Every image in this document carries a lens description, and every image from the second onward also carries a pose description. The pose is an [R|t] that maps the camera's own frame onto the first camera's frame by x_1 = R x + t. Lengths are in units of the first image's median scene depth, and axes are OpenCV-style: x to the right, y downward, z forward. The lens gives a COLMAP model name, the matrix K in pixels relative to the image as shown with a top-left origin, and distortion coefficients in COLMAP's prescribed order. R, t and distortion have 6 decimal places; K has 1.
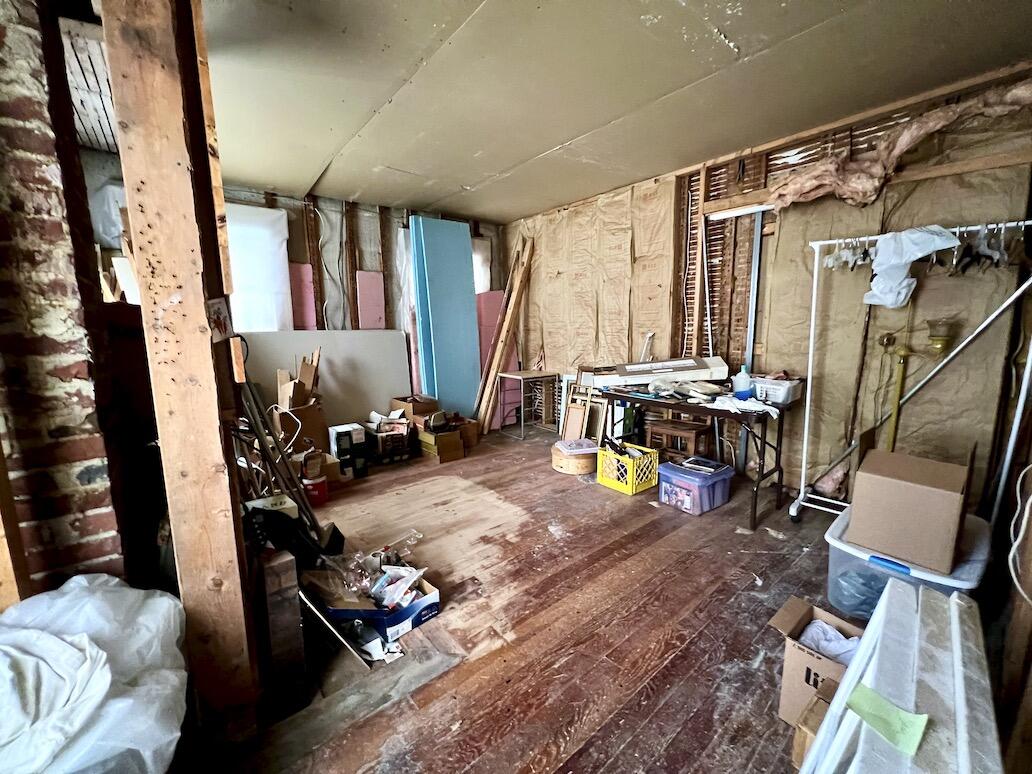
lens RADIAL K [[413.7, 0, 517.4], [0, 413.7, 388.2], [0, 0, 1]] dist [-0.002469, 0.000829]
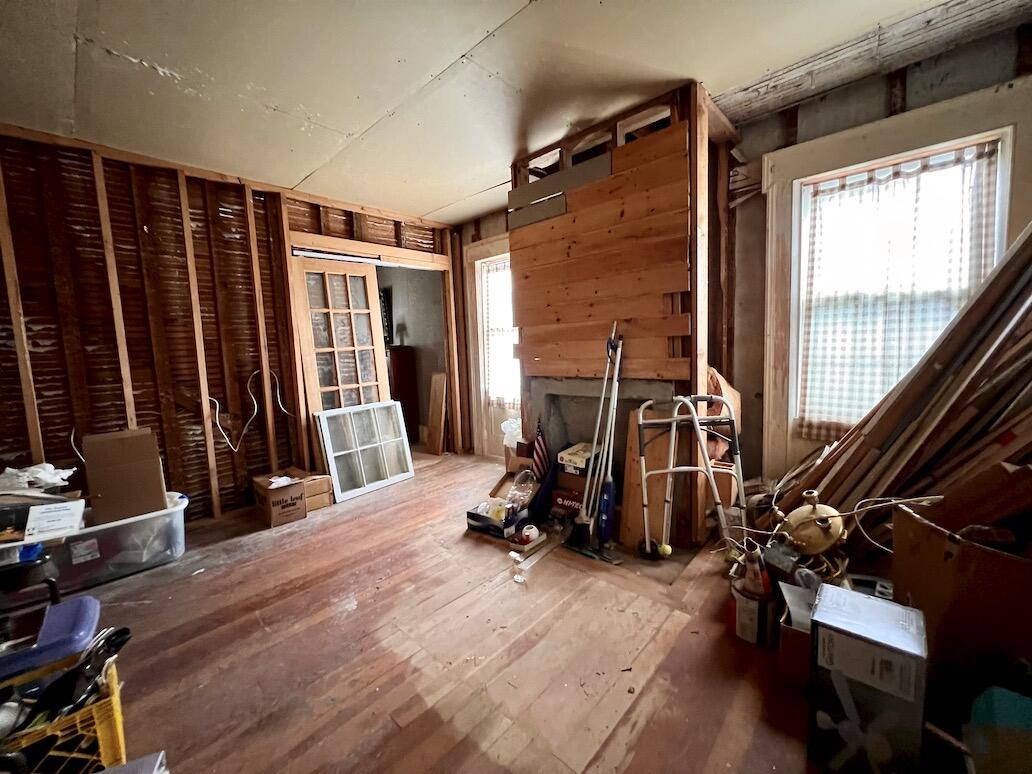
lens RADIAL K [[413.7, 0, 516.4], [0, 413.7, 385.1], [0, 0, 1]] dist [-0.002469, 0.000829]
pose [[-0.989439, 0.065135, -0.129492, -0.144465], [0.031747, 0.969039, 0.244858, -0.233171], [0.141432, 0.238161, -0.960873, 1.680285]]
